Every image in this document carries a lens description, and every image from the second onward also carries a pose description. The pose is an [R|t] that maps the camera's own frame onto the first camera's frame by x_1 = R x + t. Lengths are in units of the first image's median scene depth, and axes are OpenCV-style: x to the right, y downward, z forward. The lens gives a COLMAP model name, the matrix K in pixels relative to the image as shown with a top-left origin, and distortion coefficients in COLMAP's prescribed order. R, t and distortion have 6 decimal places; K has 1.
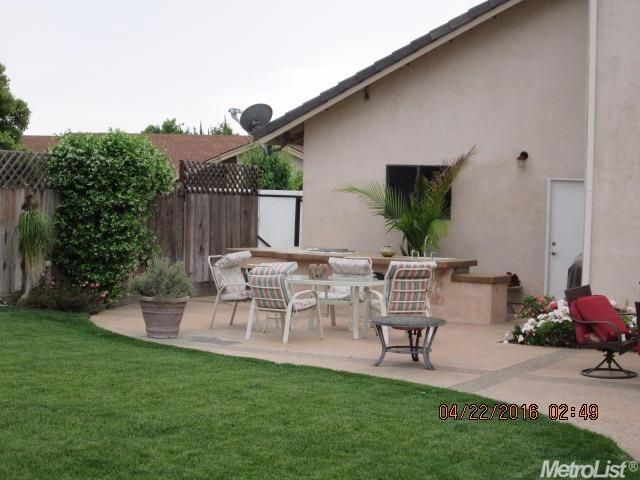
lens RADIAL K [[1289.9, 0, 320.5], [0, 1289.9, 238.9], [0, 0, 1]] dist [-0.045288, 0.000000]
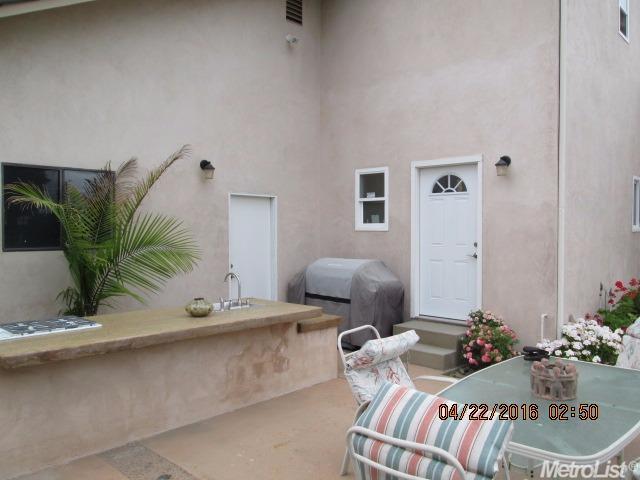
lens RADIAL K [[524.1, 0, 320.1], [0, 524.1, 241.6], [0, 0, 1]] dist [-0.064533, 0.025215]
pose [[0.234724, -0.058303, 0.970312, -0.158659], [0.041713, 0.997884, 0.049870, -0.028936], [-0.971167, 0.028769, 0.236660, 0.855831]]
